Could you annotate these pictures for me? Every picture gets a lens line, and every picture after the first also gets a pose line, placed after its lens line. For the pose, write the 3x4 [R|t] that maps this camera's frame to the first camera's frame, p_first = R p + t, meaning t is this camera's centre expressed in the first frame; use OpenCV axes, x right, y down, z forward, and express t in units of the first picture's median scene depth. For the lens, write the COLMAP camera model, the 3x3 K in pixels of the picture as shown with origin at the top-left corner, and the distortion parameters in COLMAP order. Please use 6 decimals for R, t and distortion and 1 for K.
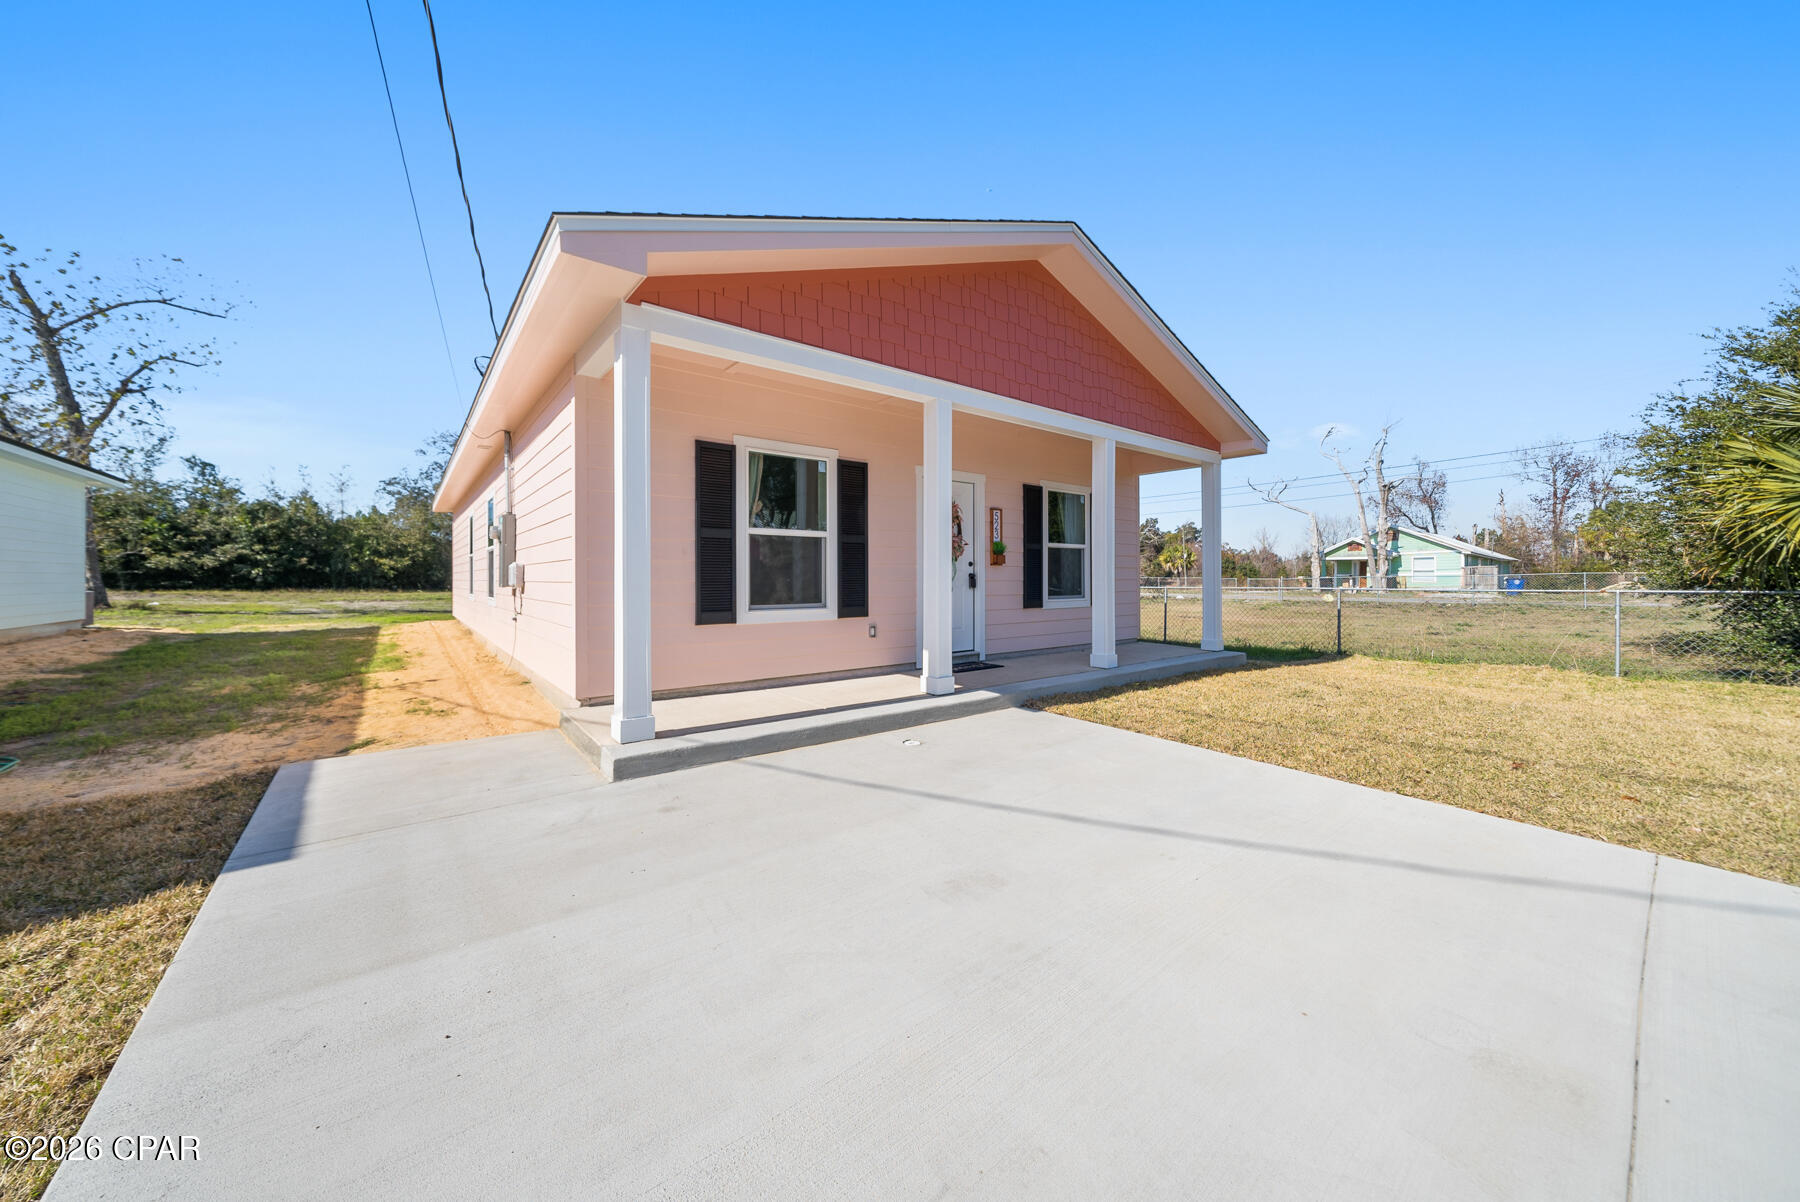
lens RADIAL K [[624.0, 0, 866.8], [0, 624.0, 573.6], [0, 0, 1]] dist [-0.000870, -0.000046]
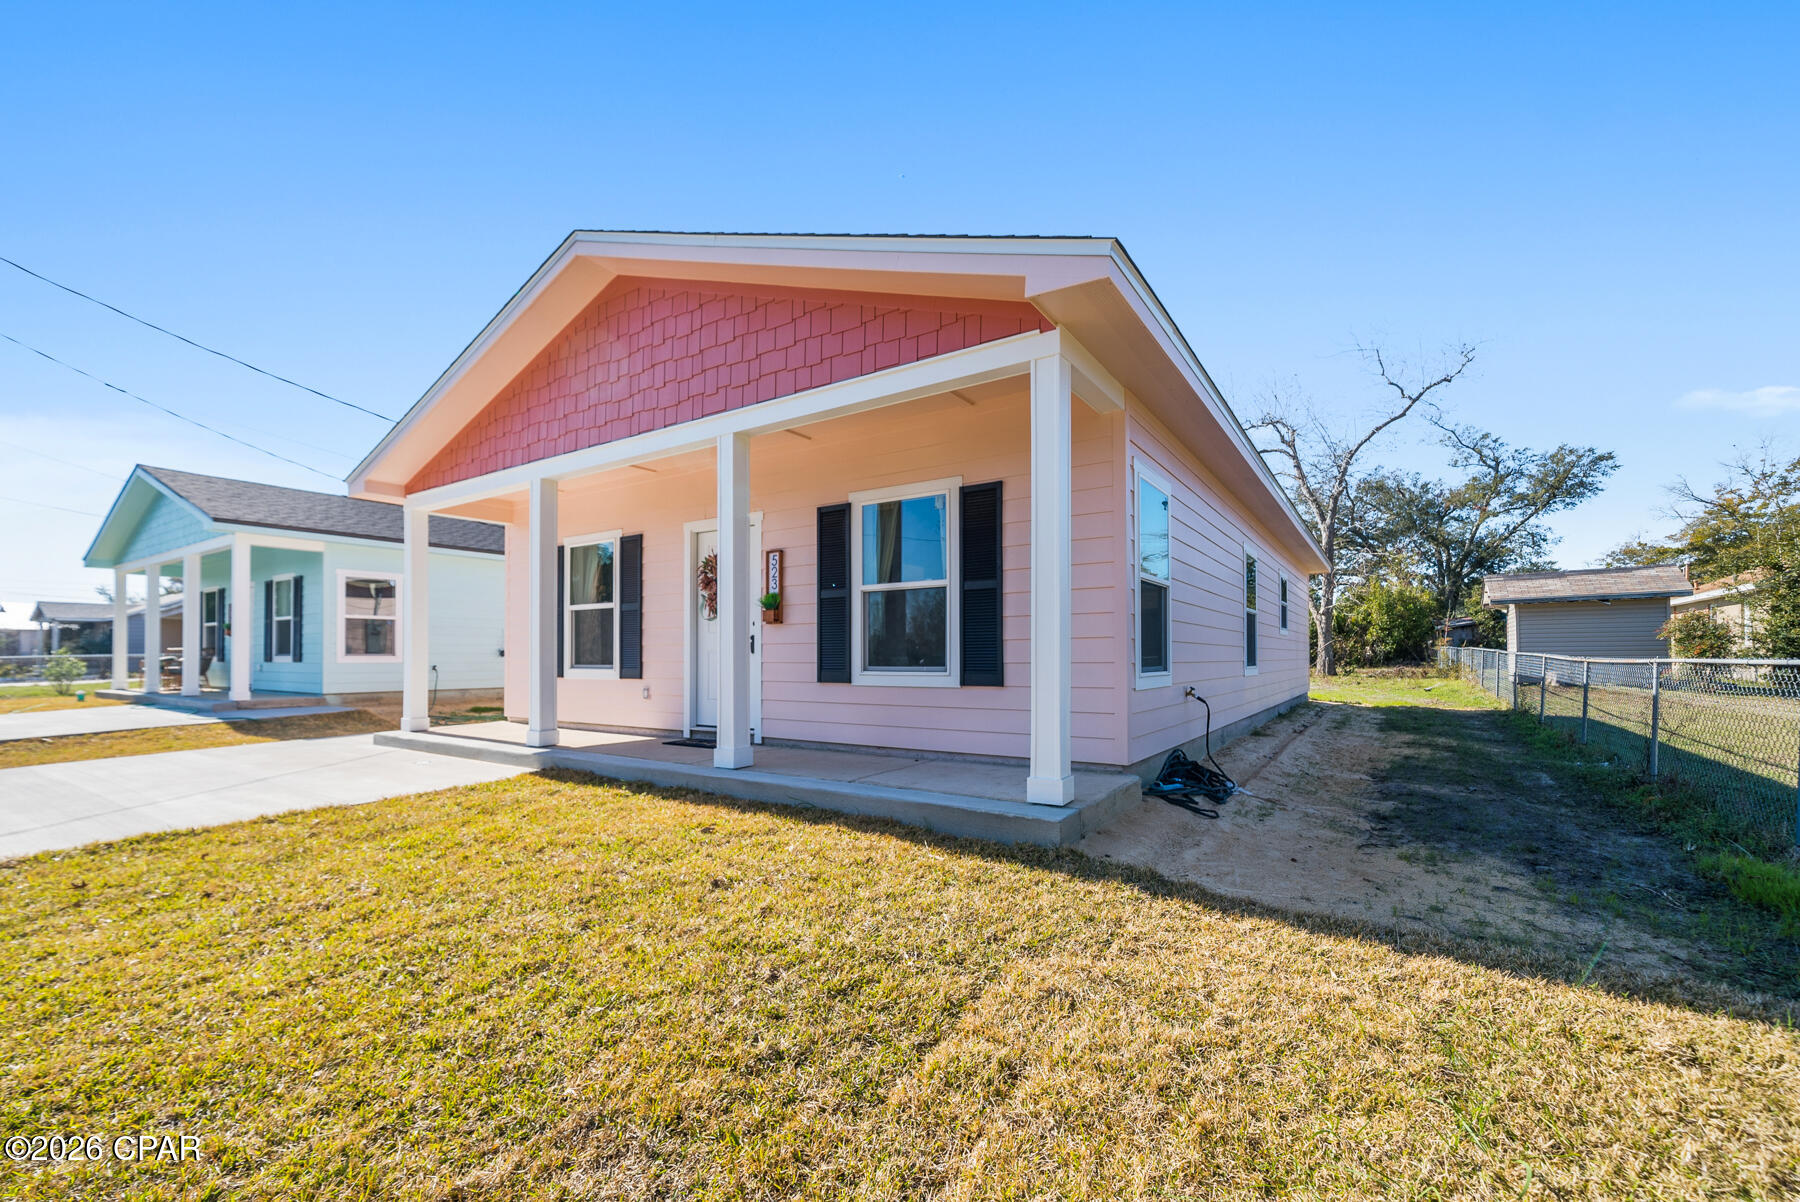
lens RADIAL K [[723.6, 0, 903.2], [0, 723.6, 642.3], [0, 0, 1]] dist [-0.000440, -0.000038]
pose [[0.341905, 0.003346, -0.939728, 0.974089], [0.025513, 0.999592, 0.012841, 0.002167], [0.939388, -0.028366, 0.341680, 0.739298]]
